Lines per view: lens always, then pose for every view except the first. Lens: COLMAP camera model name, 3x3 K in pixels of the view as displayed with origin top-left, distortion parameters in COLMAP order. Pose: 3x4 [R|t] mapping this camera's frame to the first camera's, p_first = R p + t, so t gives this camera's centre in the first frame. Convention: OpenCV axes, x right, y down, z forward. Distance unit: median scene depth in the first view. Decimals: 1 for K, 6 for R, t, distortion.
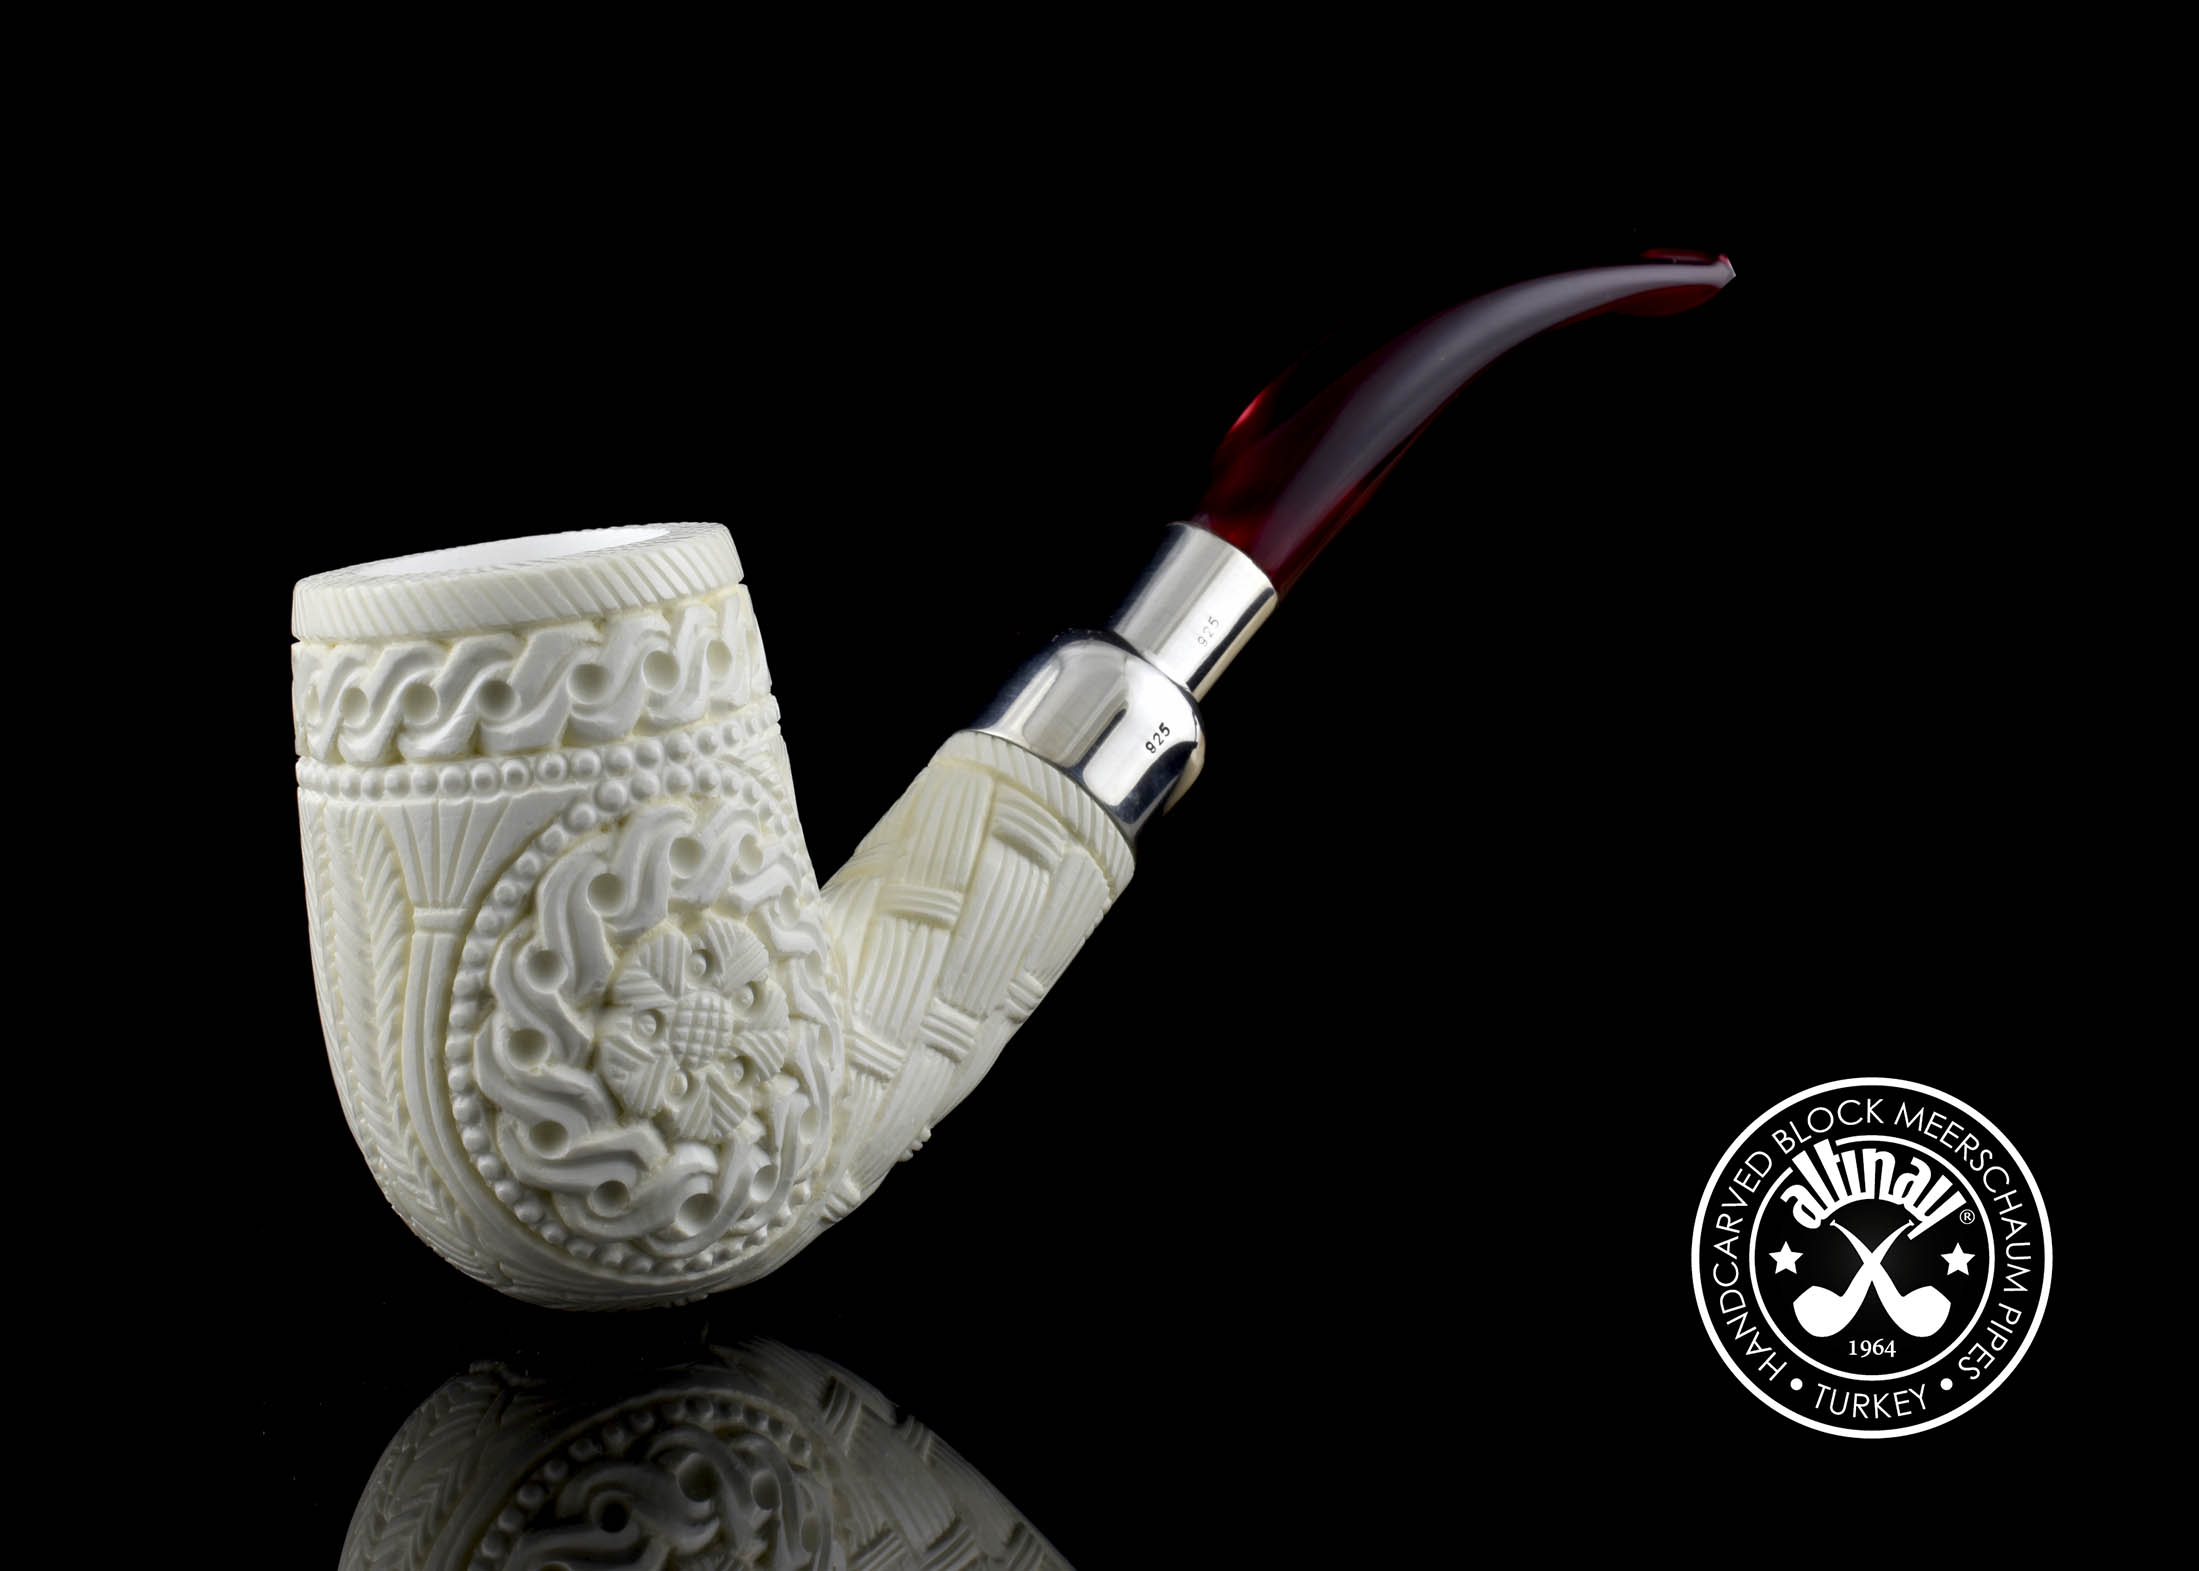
lens RADIAL K [[3986.5, 0, 1099.5], [0, 3986.5, 785.5], [0, 0, 1]] dist [0.038705, 0.052397]
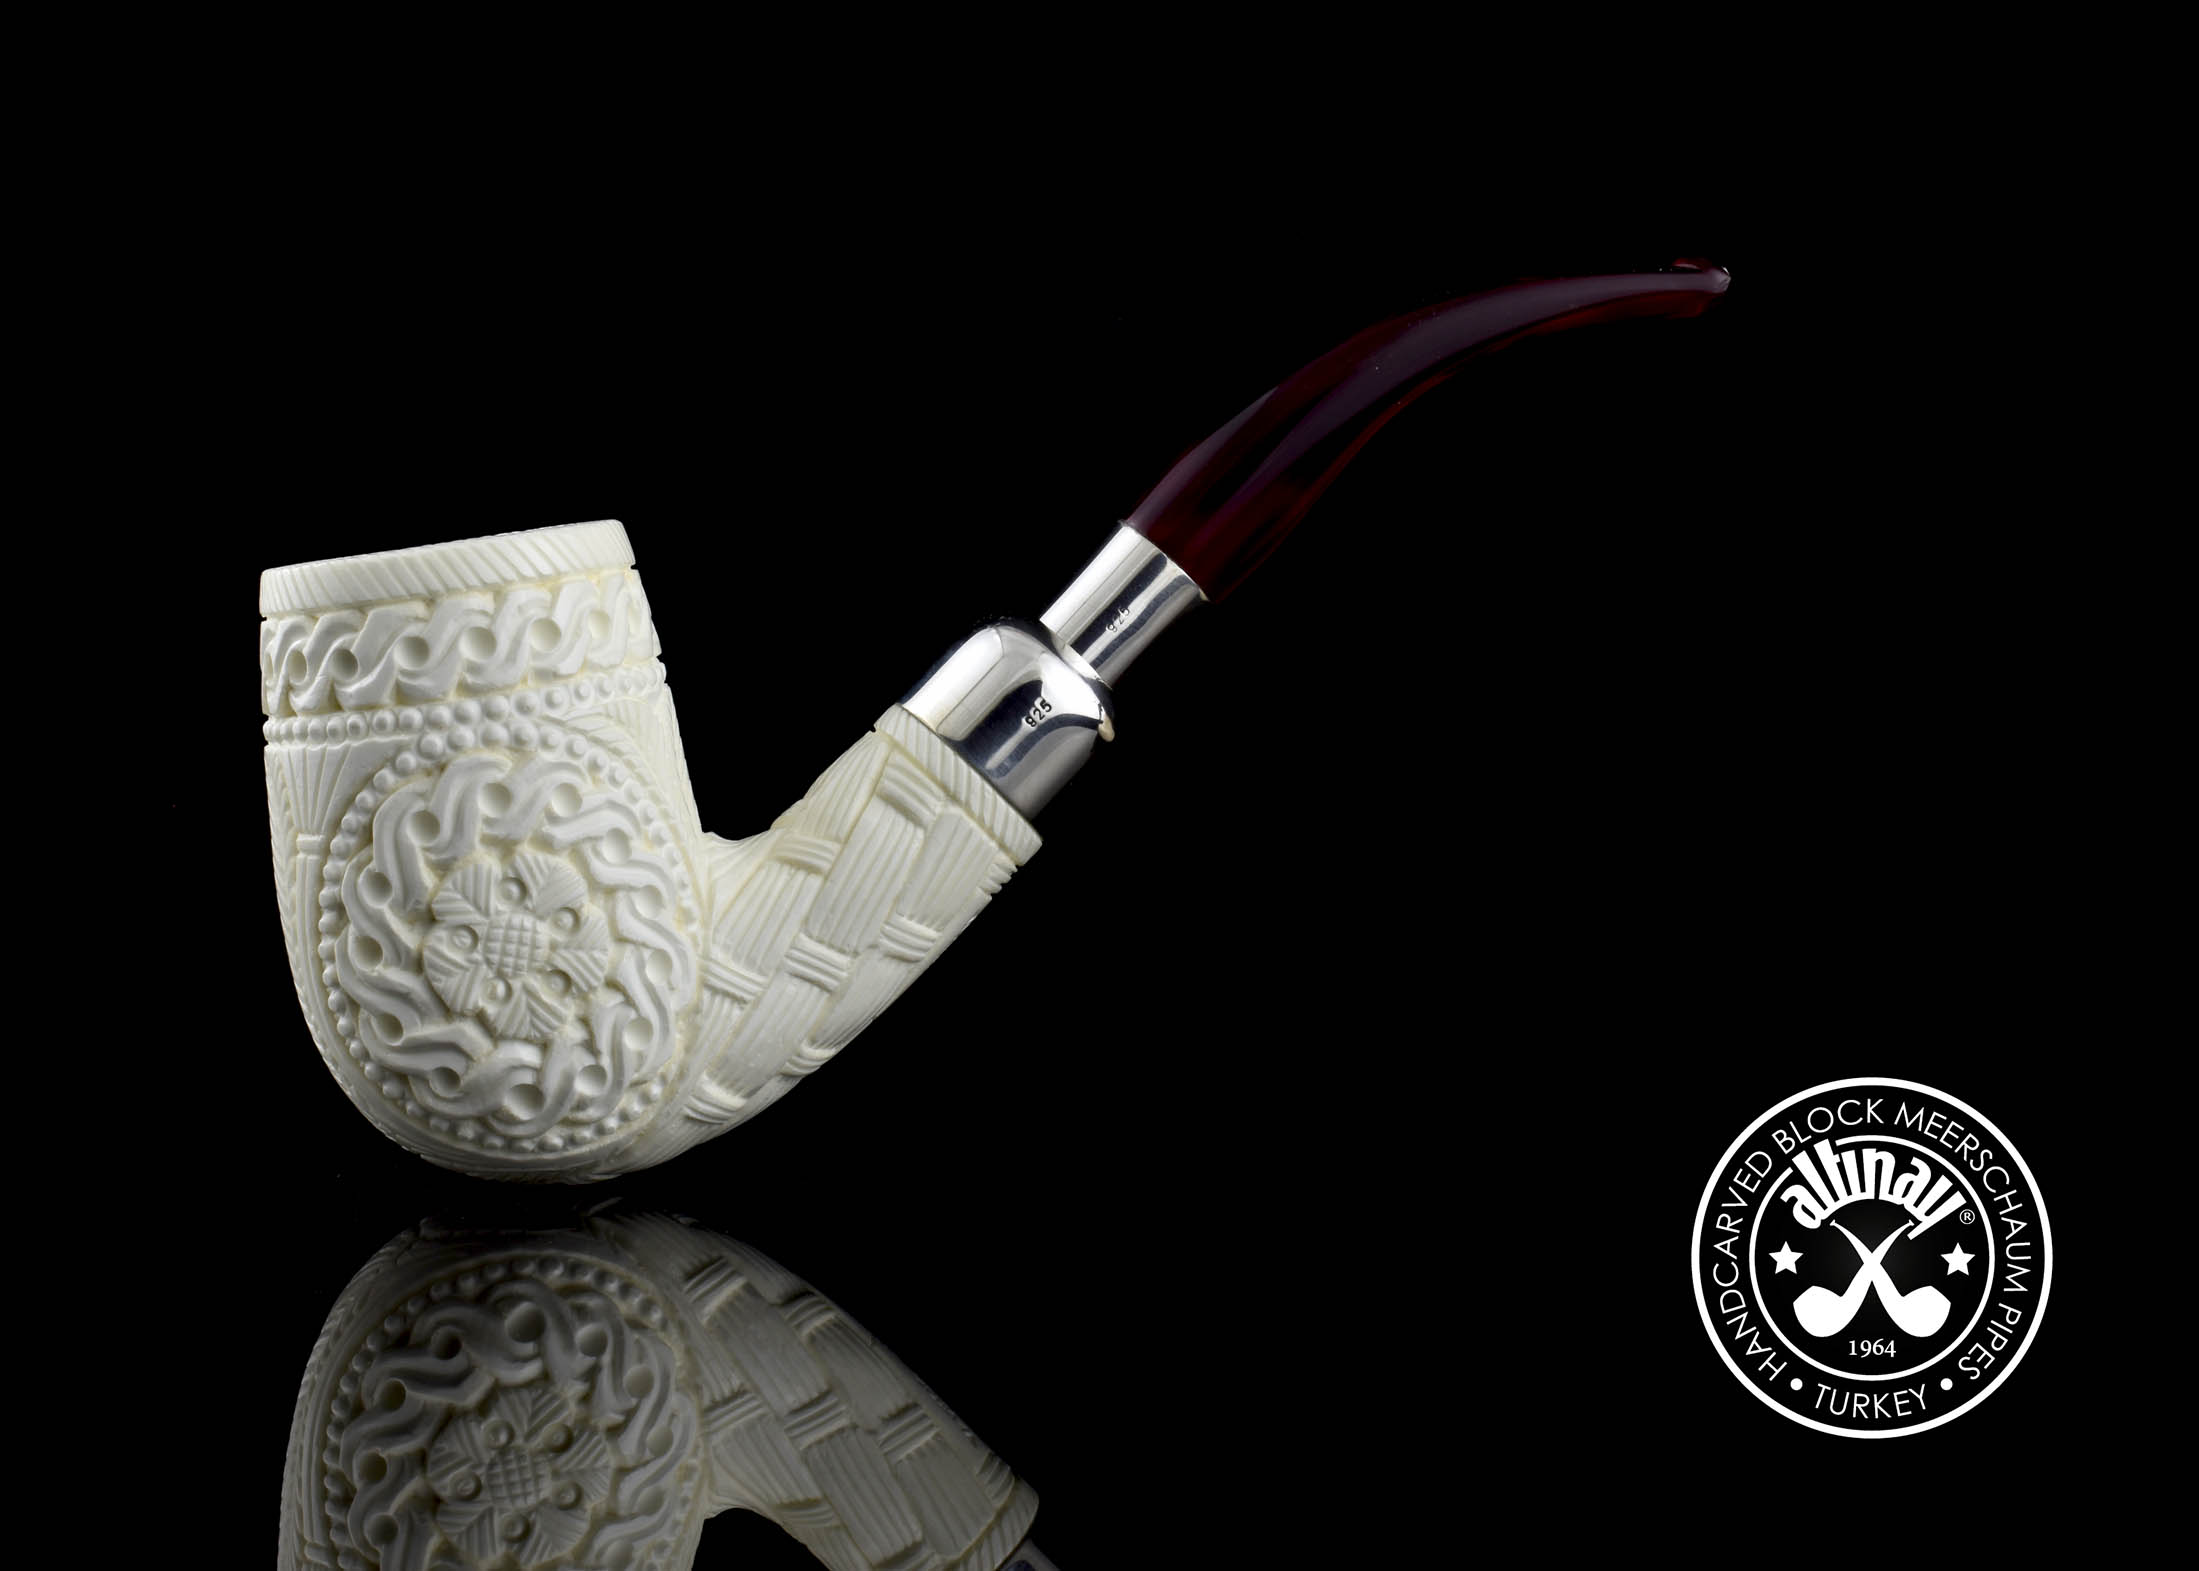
lens RADIAL K [[3986.5, 0, 1099.5], [0, 3986.5, 785.5], [0, 0, 1]] dist [0.038705, 0.052397]
pose [[0.903904, 0.033122, -0.426452, 0.559894], [-0.031433, 0.999445, 0.011000, -0.005104], [0.426580, 0.003462, 0.904443, -0.002799]]
